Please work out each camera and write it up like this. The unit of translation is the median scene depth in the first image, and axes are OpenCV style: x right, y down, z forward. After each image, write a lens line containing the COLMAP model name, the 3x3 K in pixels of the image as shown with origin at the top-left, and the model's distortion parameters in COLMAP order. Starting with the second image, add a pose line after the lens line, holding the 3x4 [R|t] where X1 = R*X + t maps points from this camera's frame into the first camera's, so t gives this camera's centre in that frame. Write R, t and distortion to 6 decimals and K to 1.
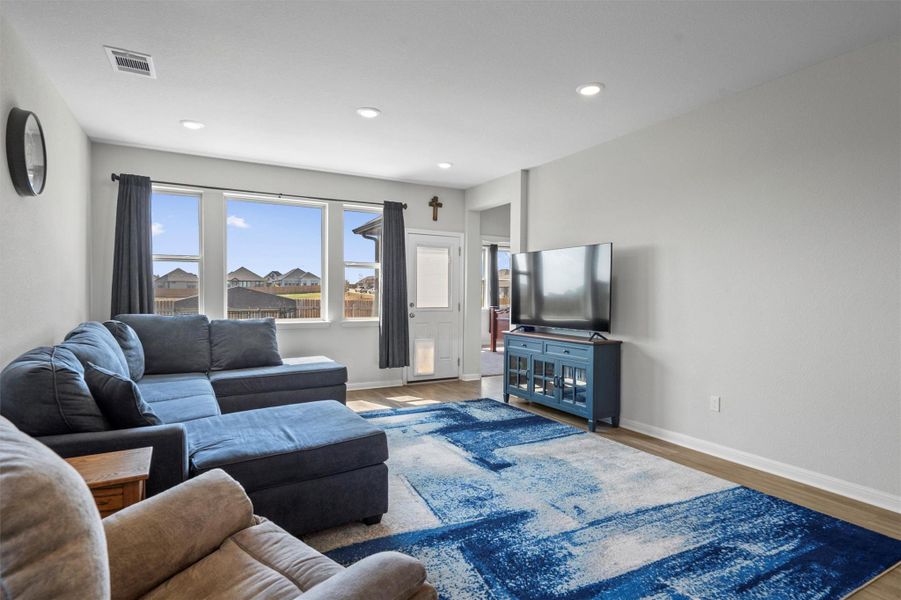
lens RADIAL K [[471.9, 0, 450.5], [0, 471.9, 300.0], [0, 0, 1]] dist [-0.001770, 0.000192]
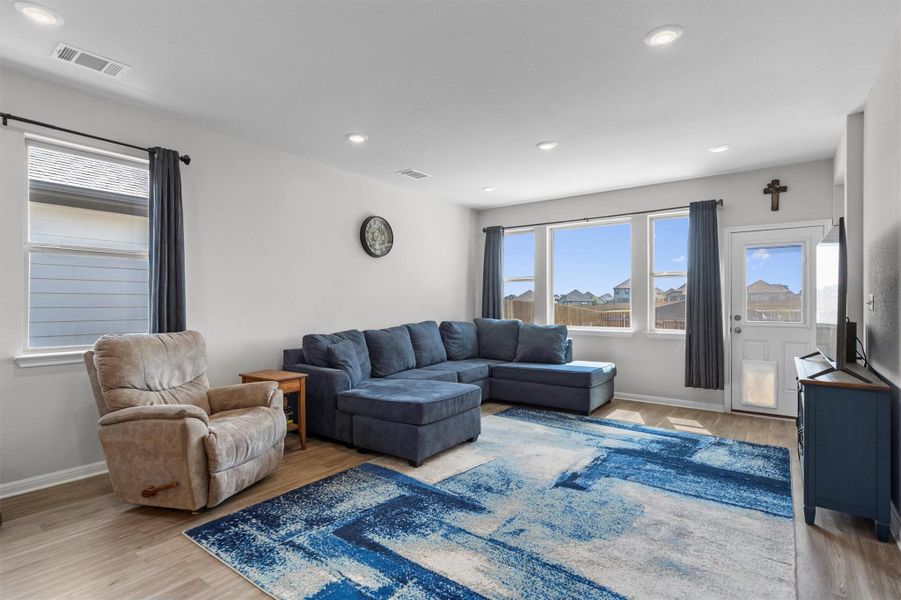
lens RADIAL K [[451.7, 0, 445.4], [0, 451.7, 298.8], [0, 0, 1]] dist [0.000639, 0.000590]
pose [[0.404541, -0.014379, -0.914407, 0.630385], [-0.011231, 0.999723, -0.020689, -0.001154], [0.914451, 0.018639, 0.404268, 0.296810]]
